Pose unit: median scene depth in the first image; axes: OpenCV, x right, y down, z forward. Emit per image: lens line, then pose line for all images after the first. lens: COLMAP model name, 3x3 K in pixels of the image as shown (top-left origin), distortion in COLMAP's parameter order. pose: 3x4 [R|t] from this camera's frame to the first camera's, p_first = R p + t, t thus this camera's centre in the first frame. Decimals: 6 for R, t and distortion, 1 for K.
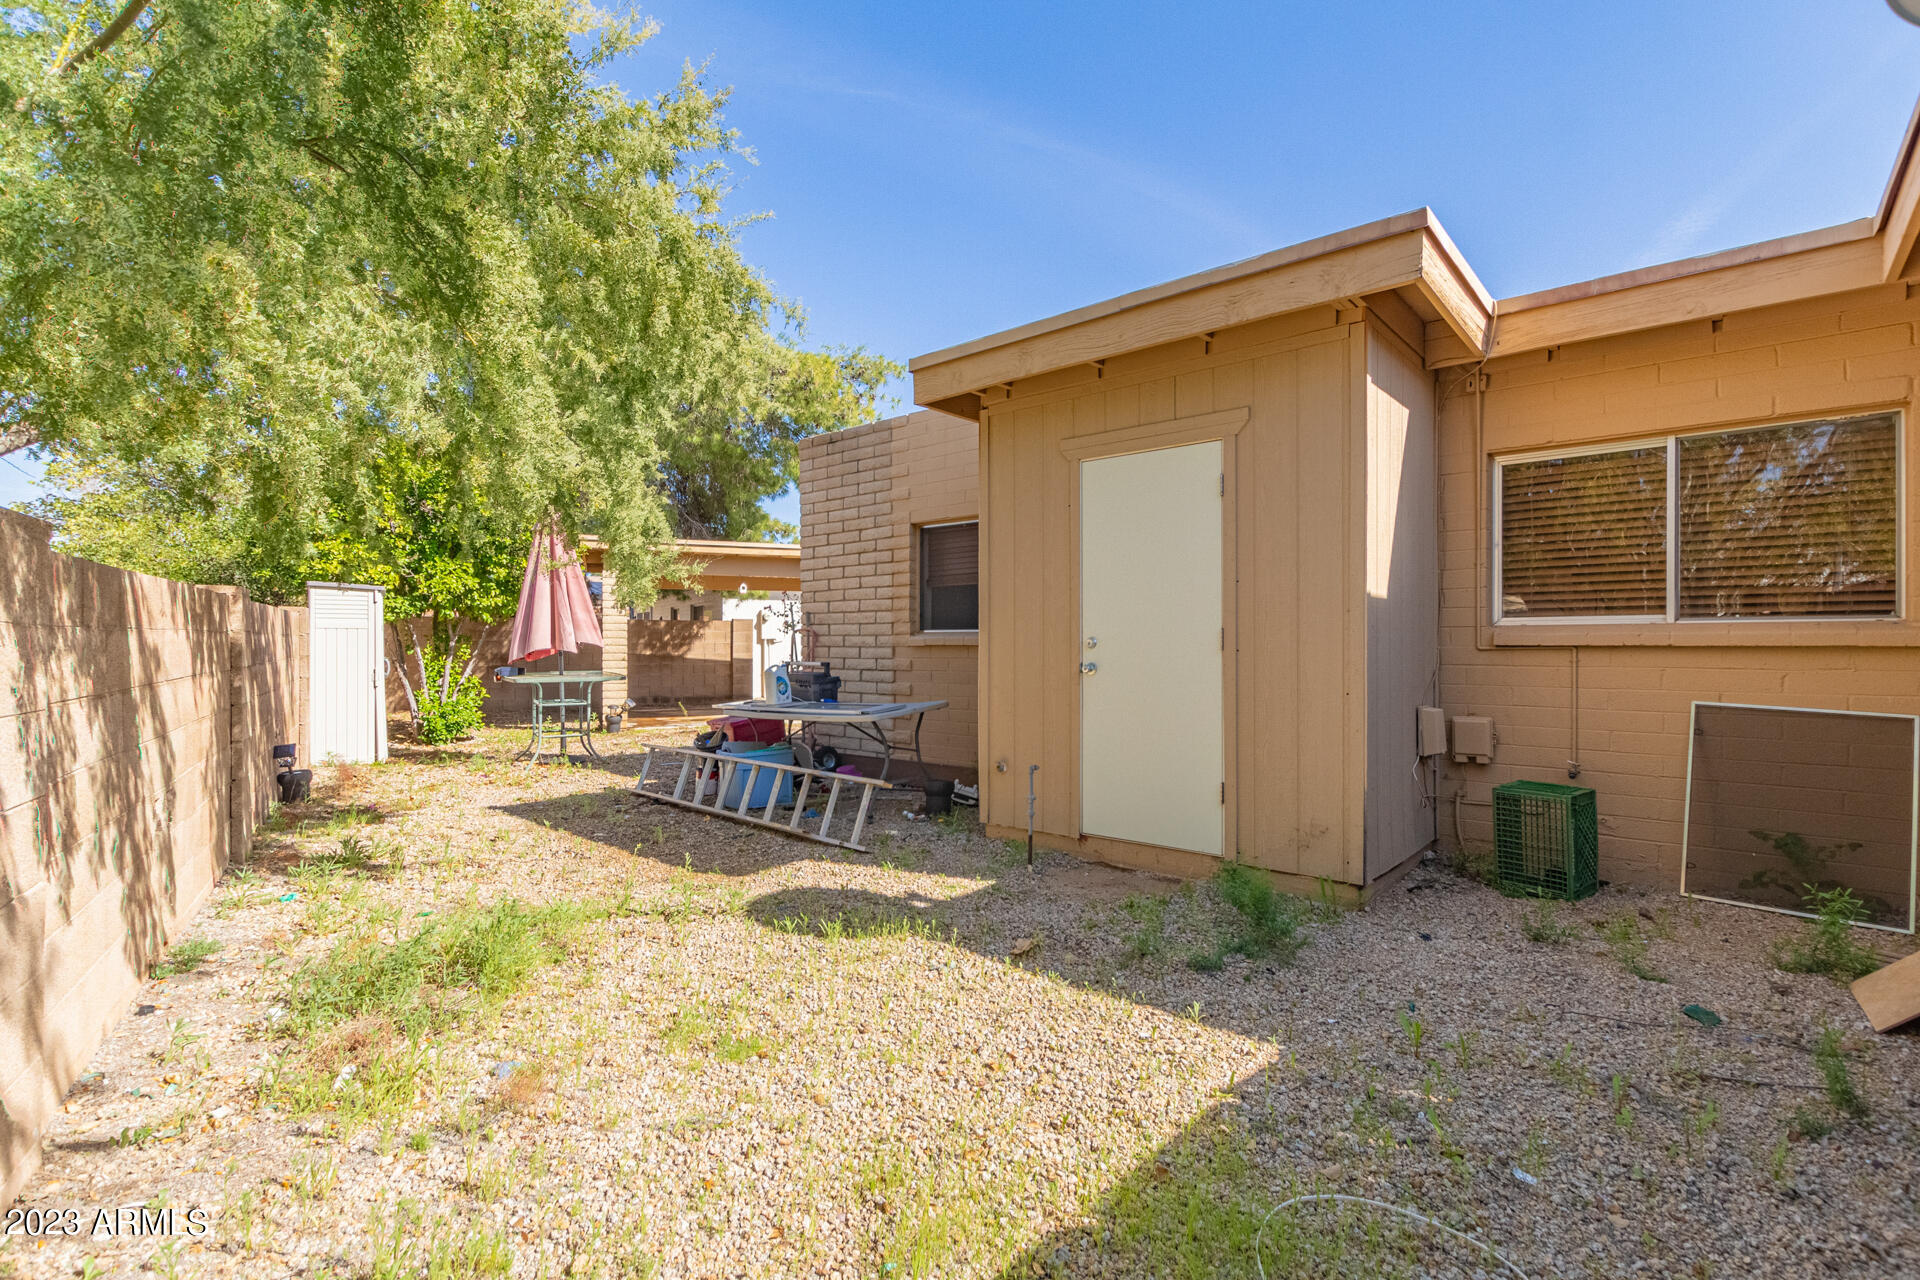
lens RADIAL K [[880.7, 0, 964.6], [0, 880.7, 646.3], [0, 0, 1]] dist [-0.000503, -0.001188]
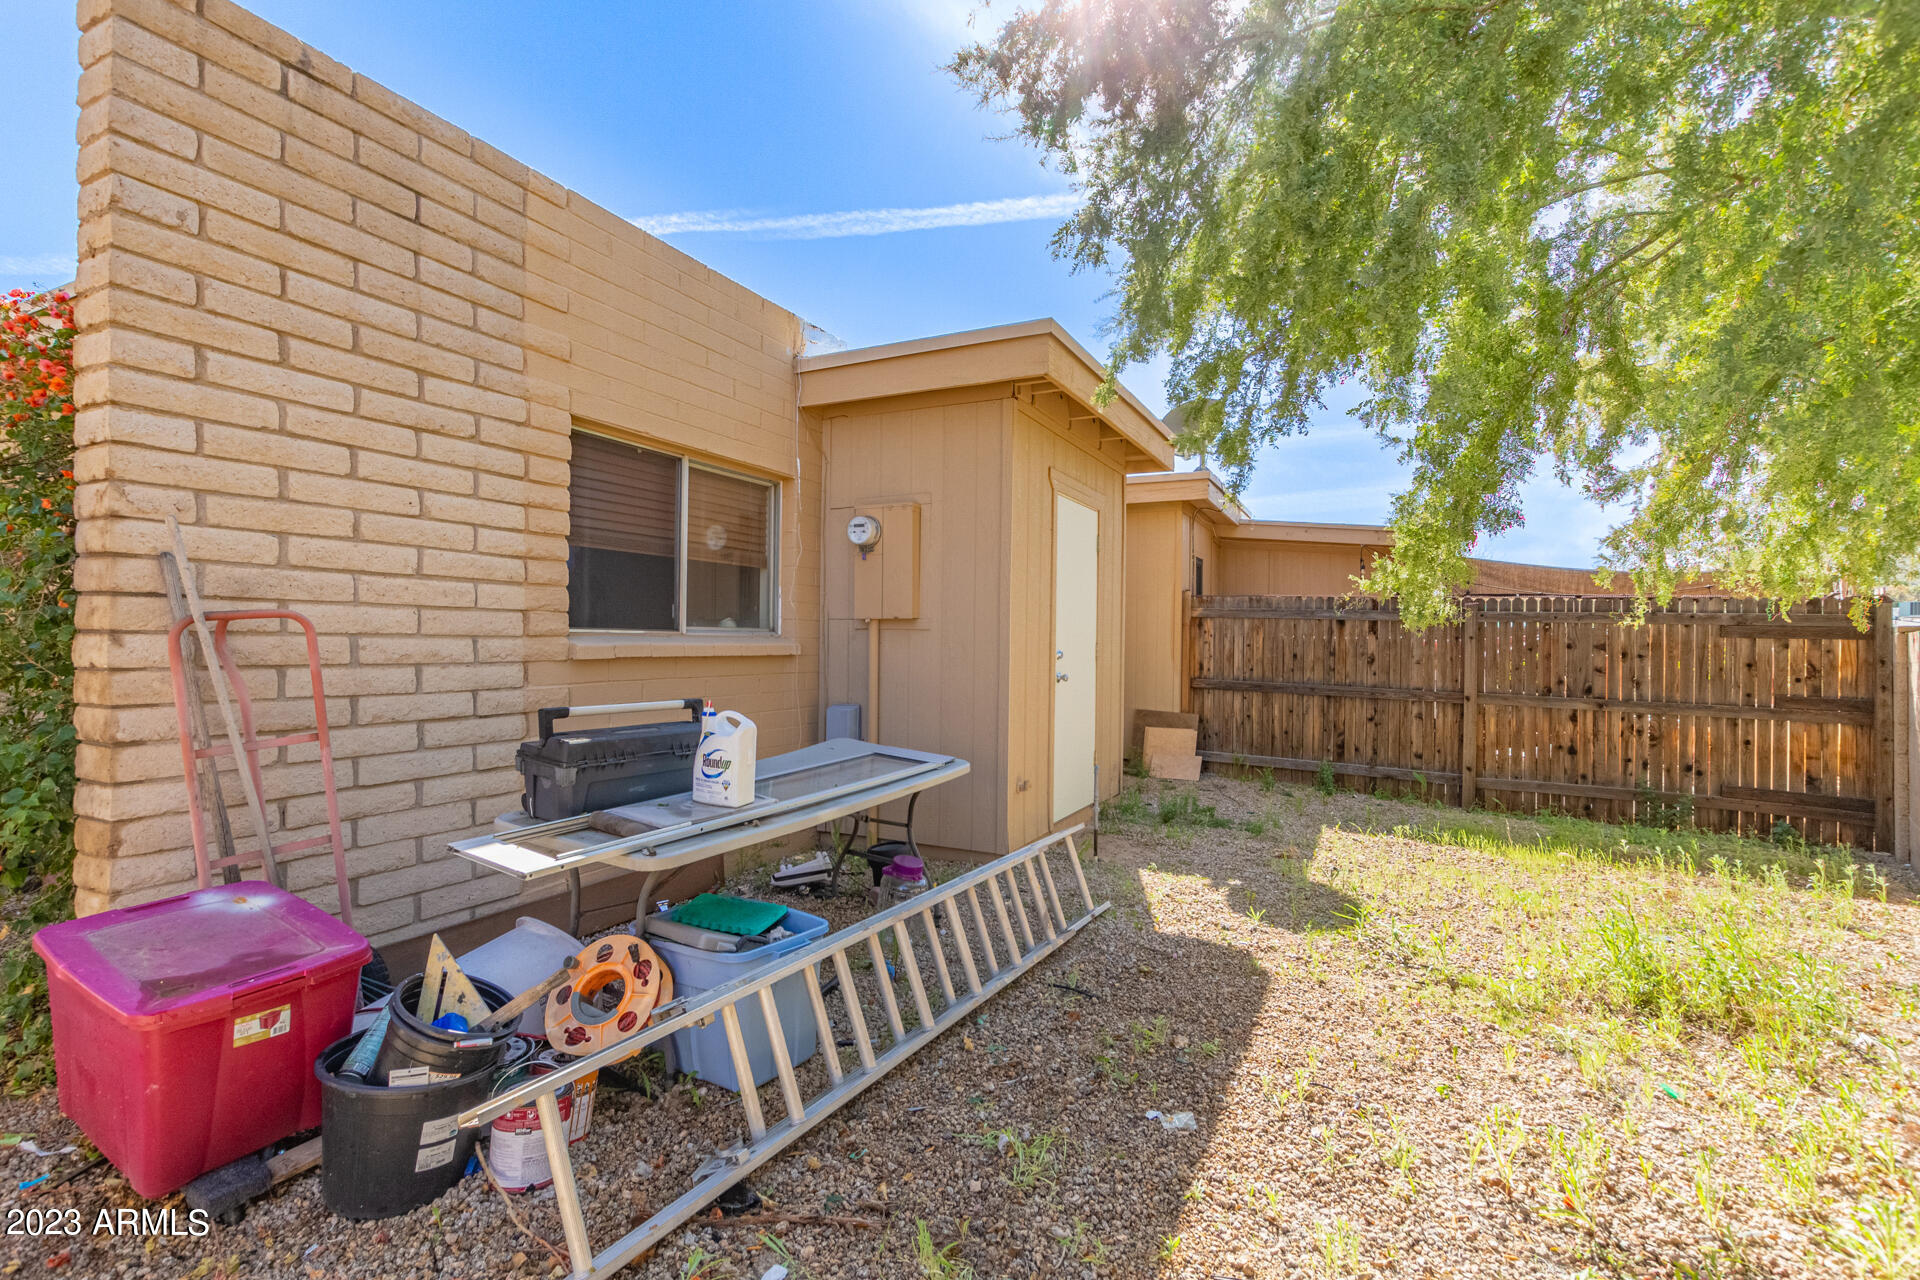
lens RADIAL K [[880.7, 0, 965.0], [0, 880.7, 647.4], [0, 0, 1]] dist [-0.000503, -0.001188]
pose [[-0.262286, -0.001616, 0.964989, -0.610767], [-0.007887, 0.999969, -0.000469, -0.009403], [-0.964958, -0.007734, -0.262291, 0.928509]]
